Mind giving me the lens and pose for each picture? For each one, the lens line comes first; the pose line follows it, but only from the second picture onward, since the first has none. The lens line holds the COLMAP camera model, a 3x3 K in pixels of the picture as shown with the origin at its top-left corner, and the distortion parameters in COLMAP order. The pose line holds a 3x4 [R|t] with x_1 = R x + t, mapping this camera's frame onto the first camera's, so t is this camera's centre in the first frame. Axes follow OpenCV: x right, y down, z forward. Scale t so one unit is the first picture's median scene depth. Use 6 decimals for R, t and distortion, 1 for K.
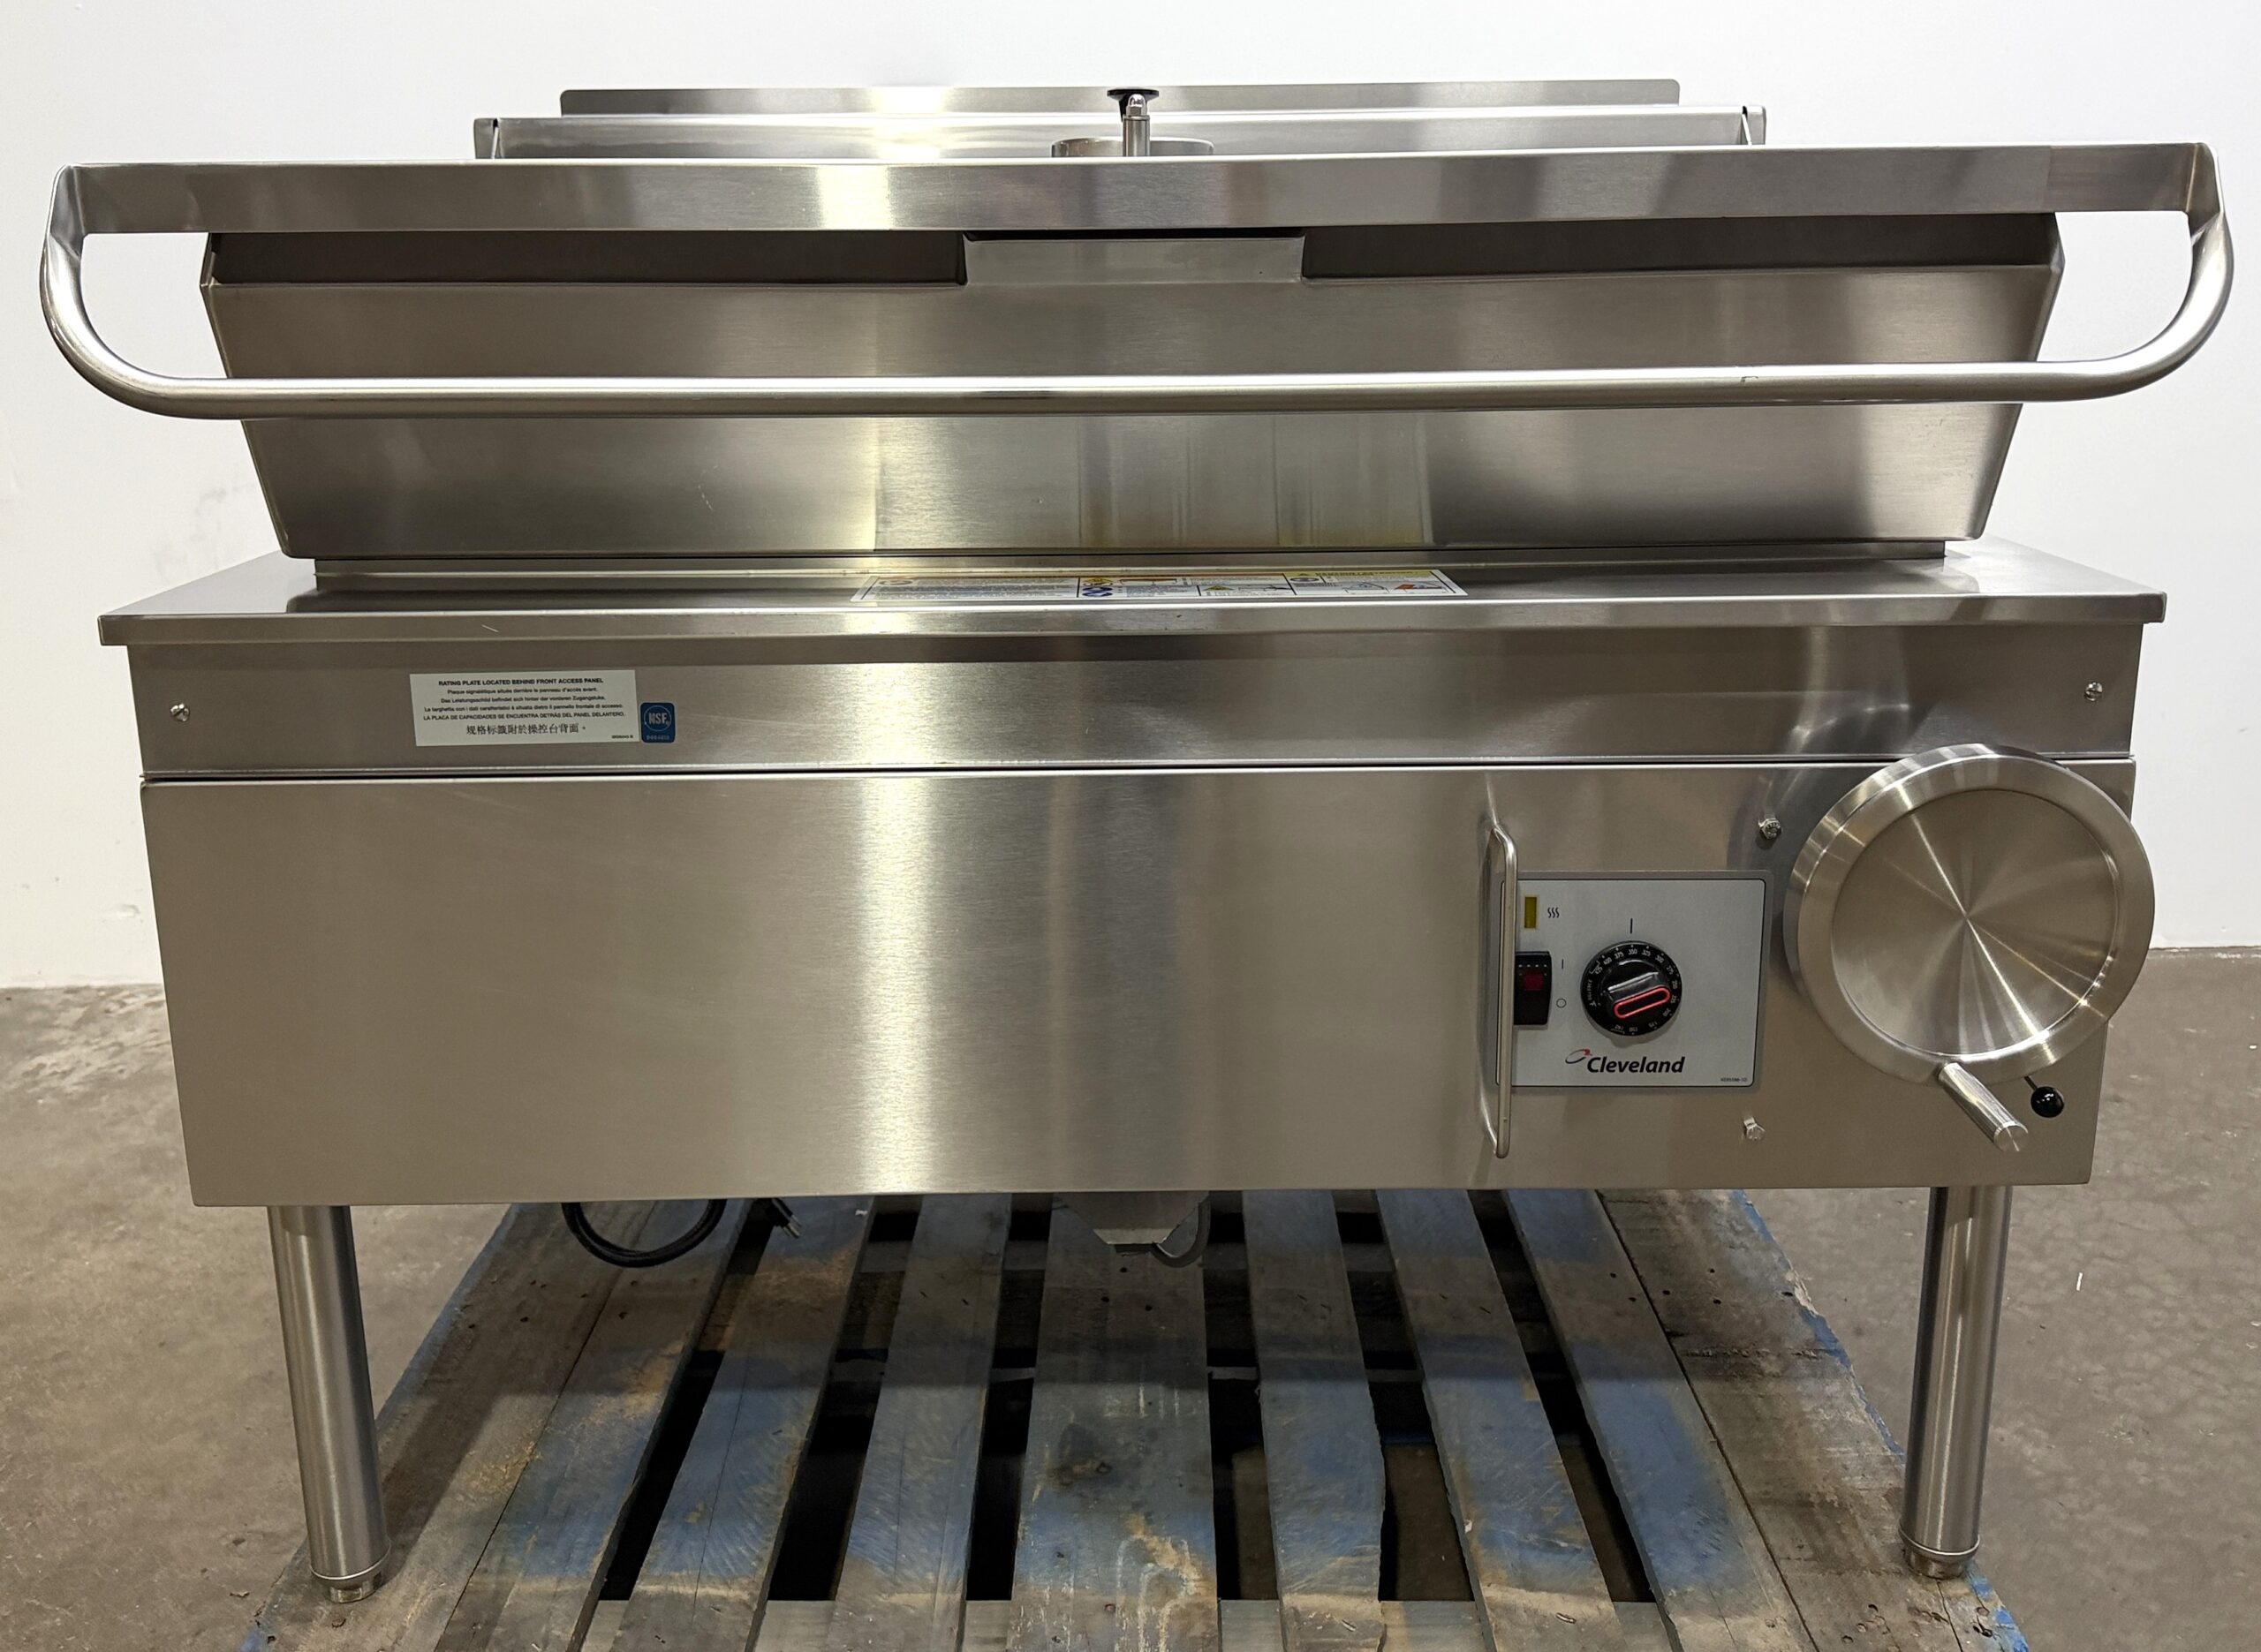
lens RADIAL K [[1997.4, 0, 1128.4], [0, 1997.4, 680.6], [0, 0, 1]] dist [0.025532, -0.043841]
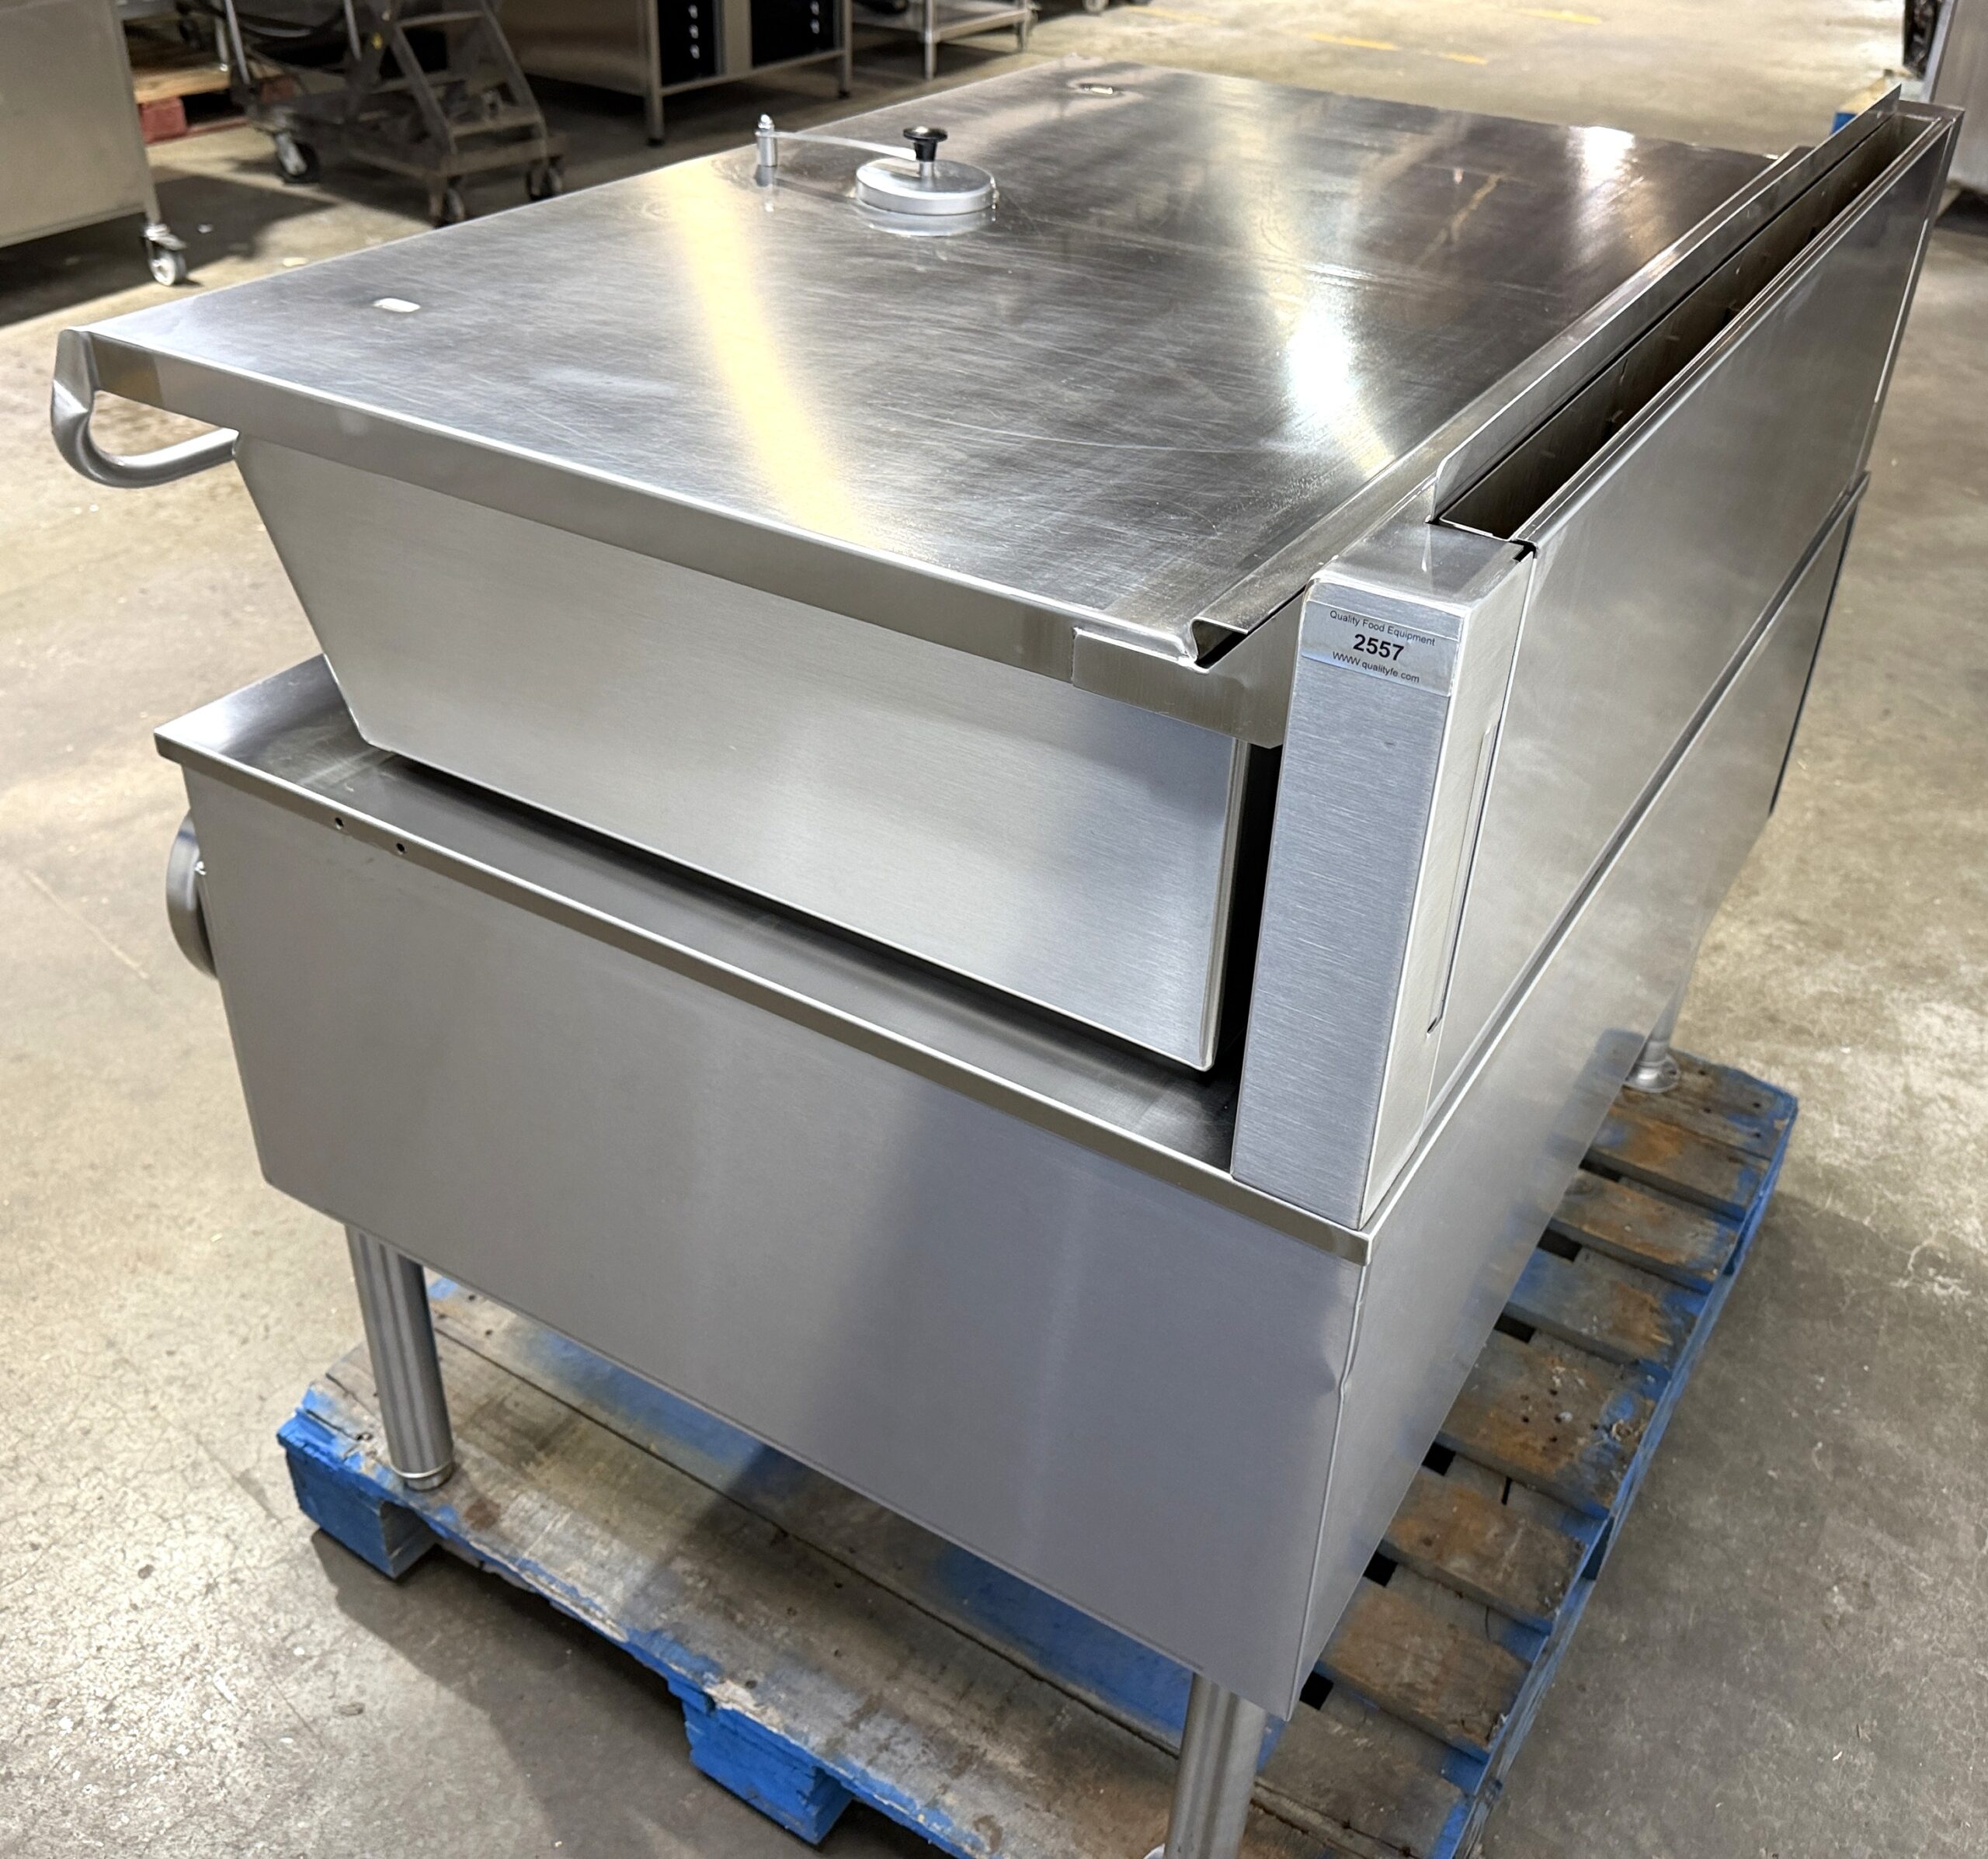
lens RADIAL K [[1922.9, 0, 1071.9], [0, 1922.9, 816.2], [0, 0, 1]] dist [0.002995, 0.000000]
pose [[-0.514736, 0.439000, -0.736427, 0.837740], [-0.230135, 0.756687, 0.611933, -0.612263], [0.825884, 0.484462, -0.288465, 1.395114]]
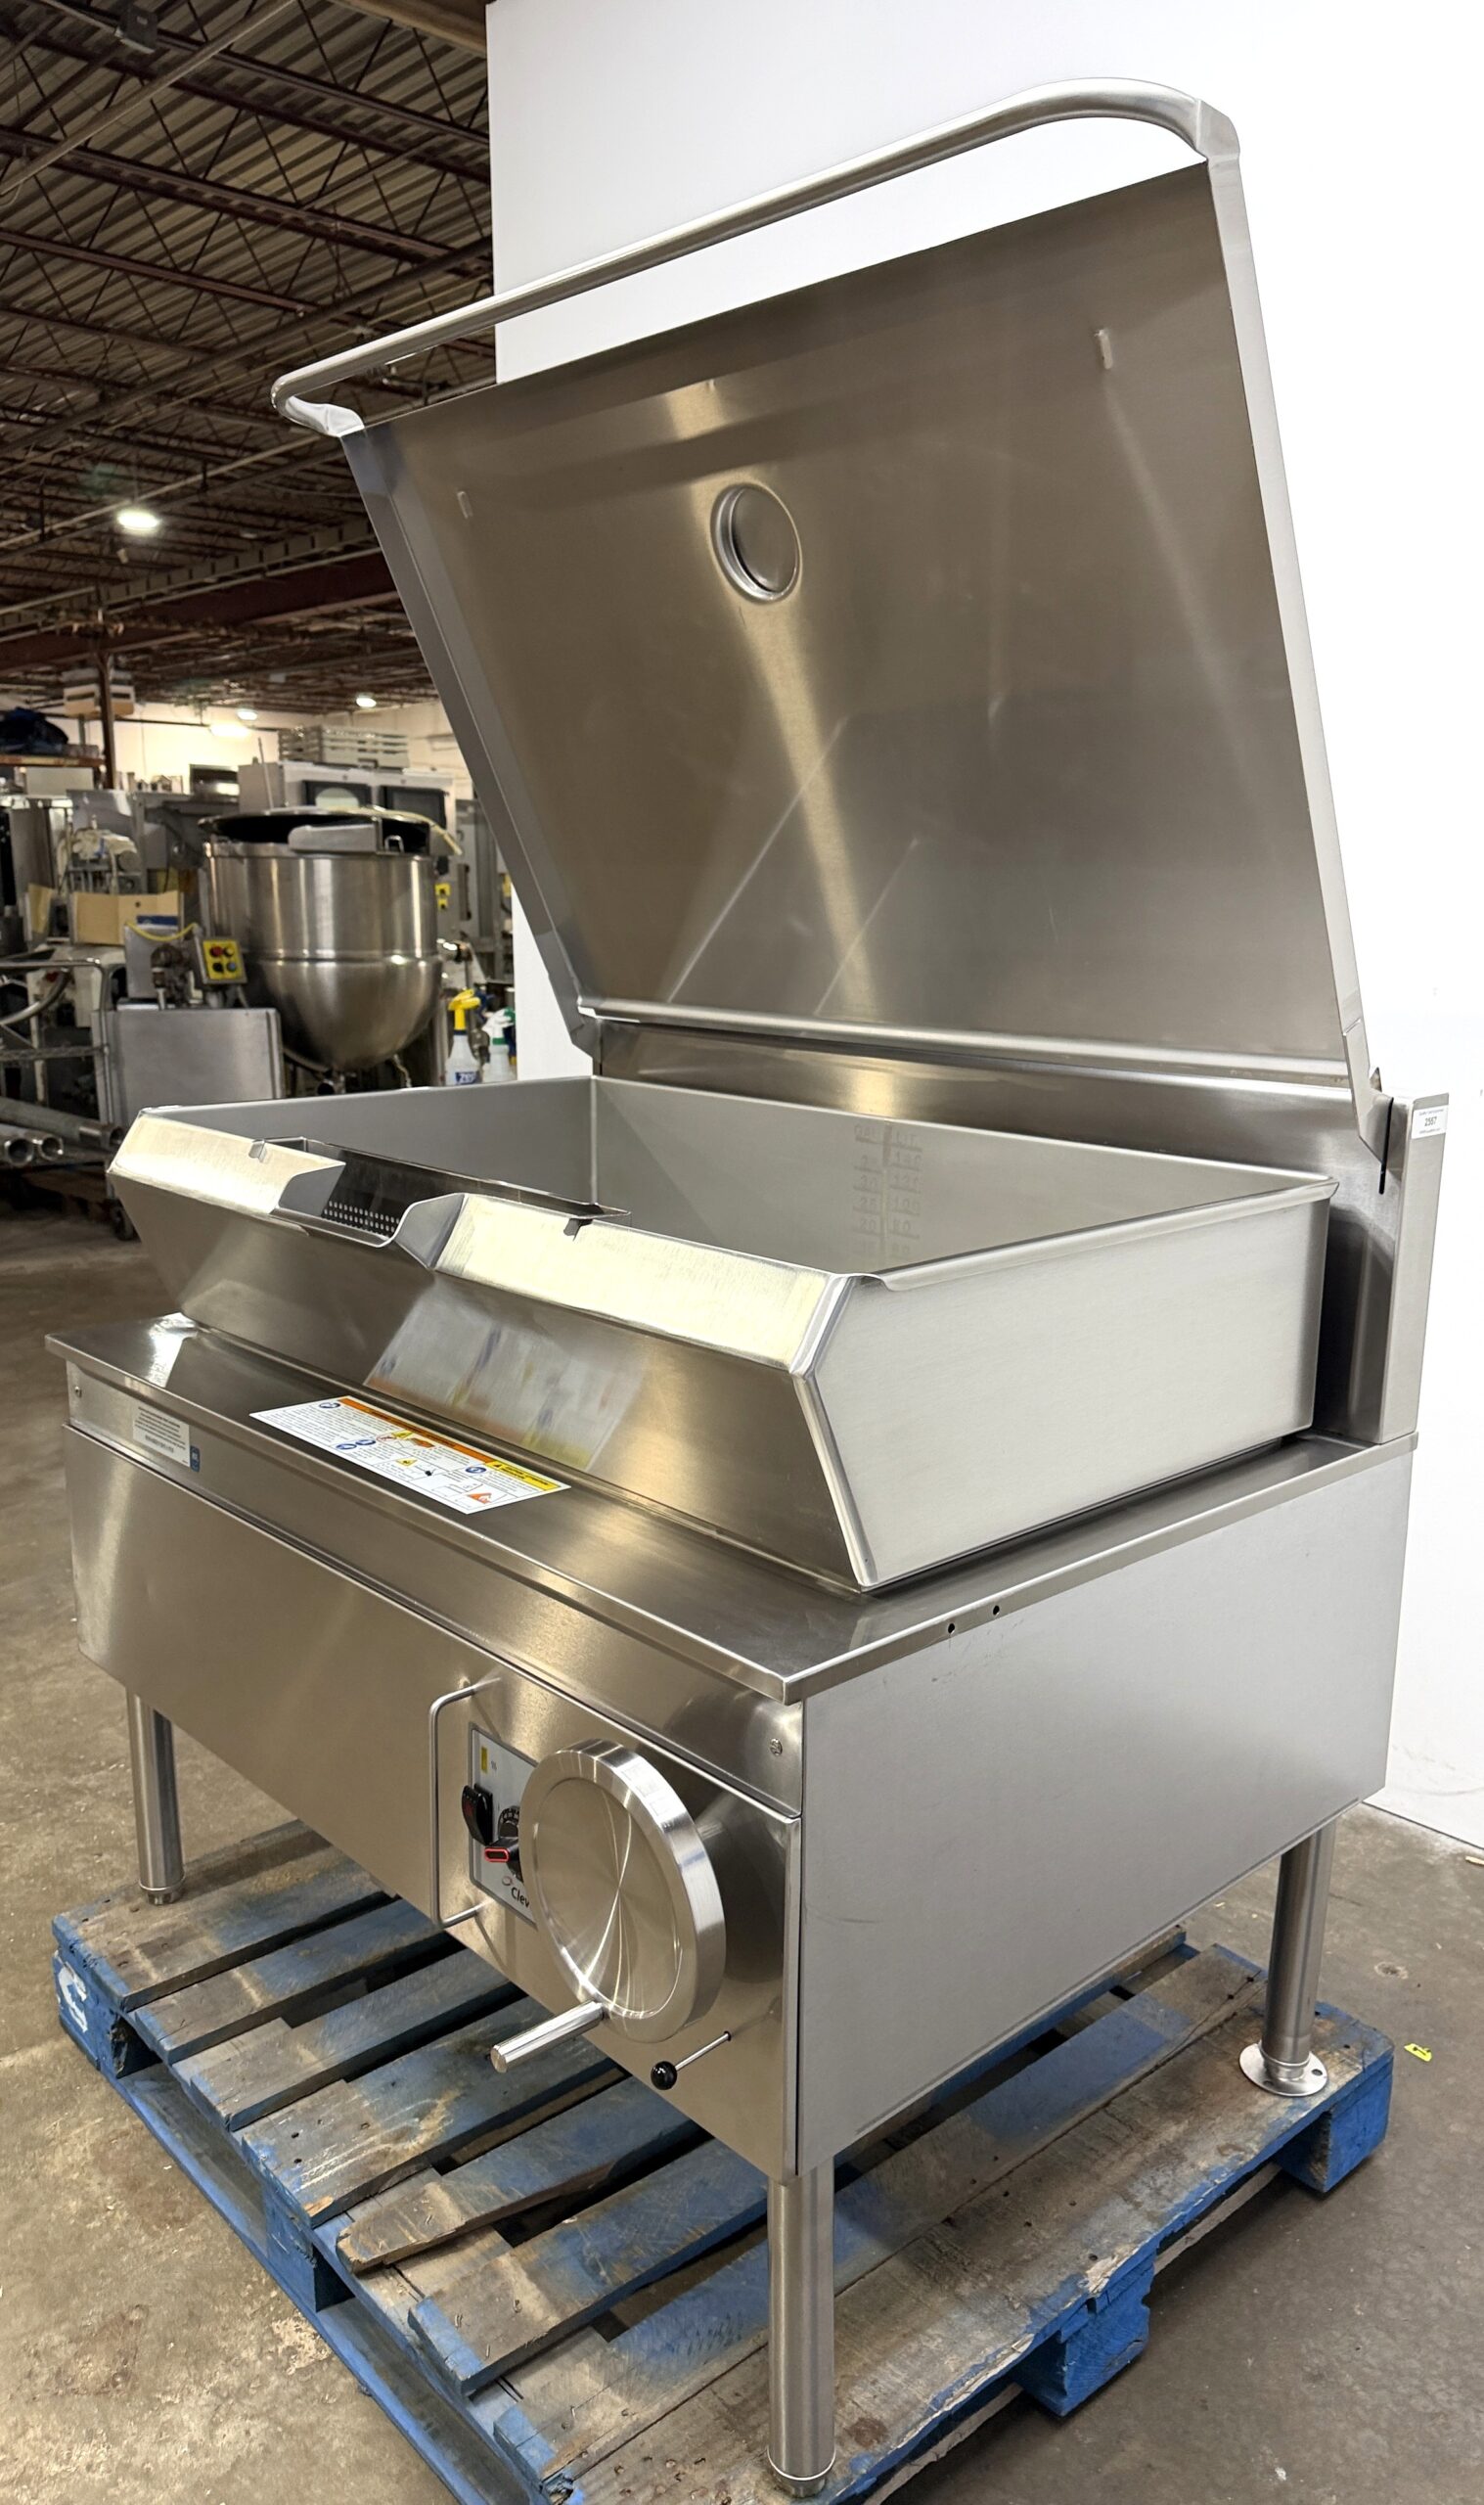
lens RADIAL K [[1848.1, 0, 748.1], [0, 1848.1, 1275.2], [0, 0, 1]] dist [0.001266, -0.000450]
pose [[0.665562, 0.175748, -0.725355, 0.964958], [-0.176332, 0.981393, 0.075988, -0.272587], [0.725213, 0.077328, 0.684169, 0.219178]]
